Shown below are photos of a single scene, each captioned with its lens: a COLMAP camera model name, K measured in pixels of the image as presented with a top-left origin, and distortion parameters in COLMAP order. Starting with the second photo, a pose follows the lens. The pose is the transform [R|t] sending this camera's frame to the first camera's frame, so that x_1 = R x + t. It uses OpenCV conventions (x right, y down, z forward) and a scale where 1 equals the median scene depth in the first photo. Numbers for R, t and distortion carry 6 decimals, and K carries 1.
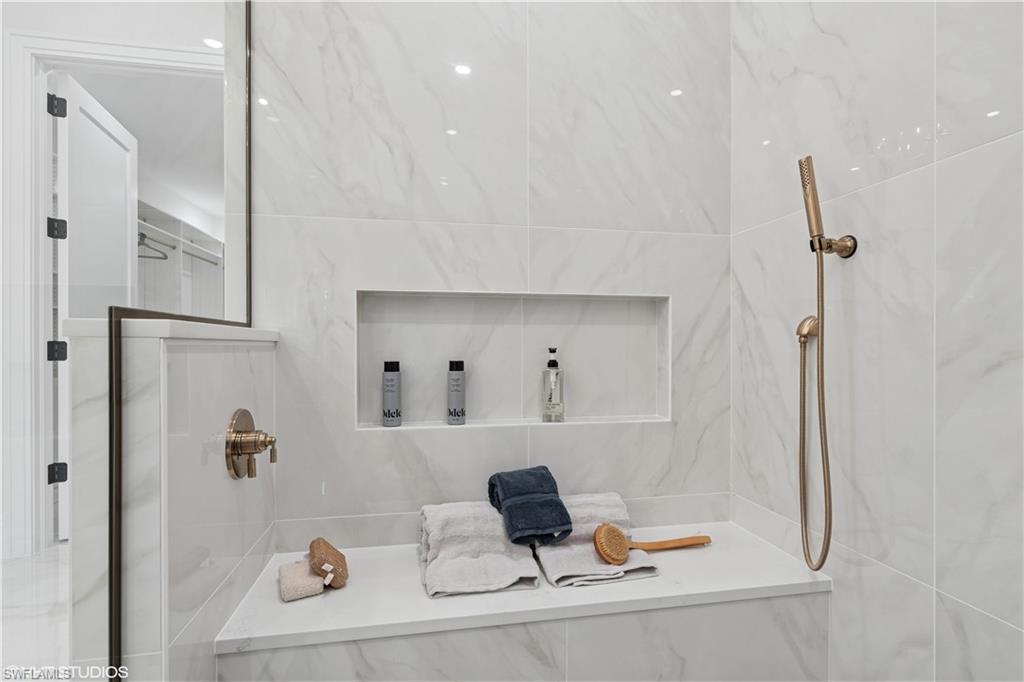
lens RADIAL K [[476.5, 0, 514.0], [0, 476.5, 347.5], [0, 0, 1]] dist [-0.002779, 0.001280]
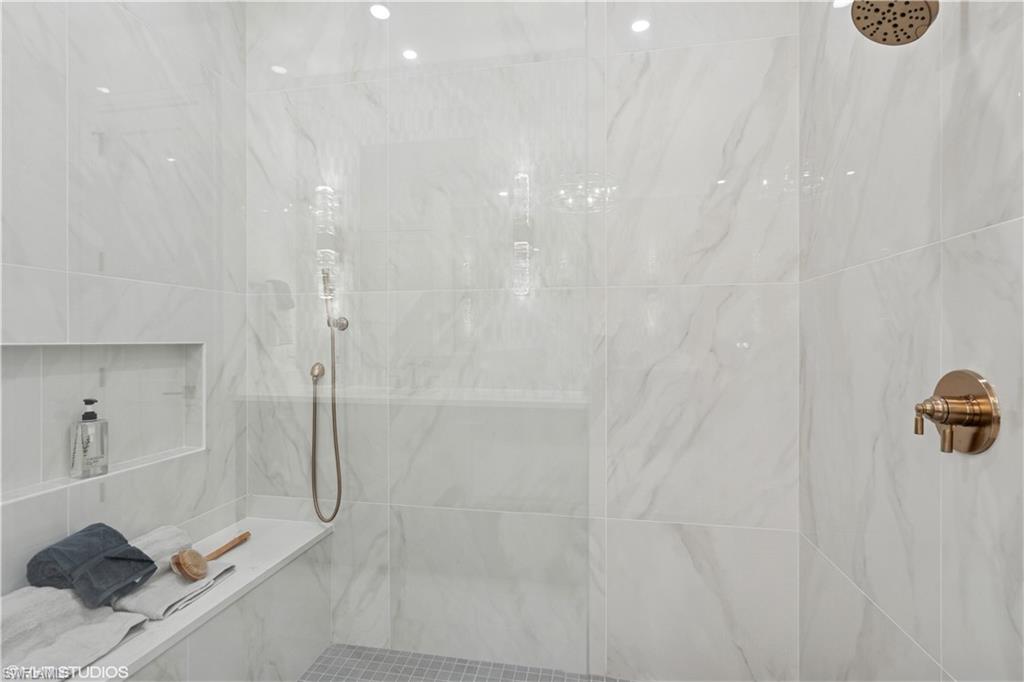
lens RADIAL K [[476.5, 0, 508.5], [0, 476.5, 341.0], [0, 0, 1]] dist [-0.002779, 0.001280]
pose [[0.360325, -0.003043, 0.932822, -0.594799], [0.002656, 0.999994, 0.002237, -0.136139], [-0.932823, 0.001672, 0.360331, -0.144682]]
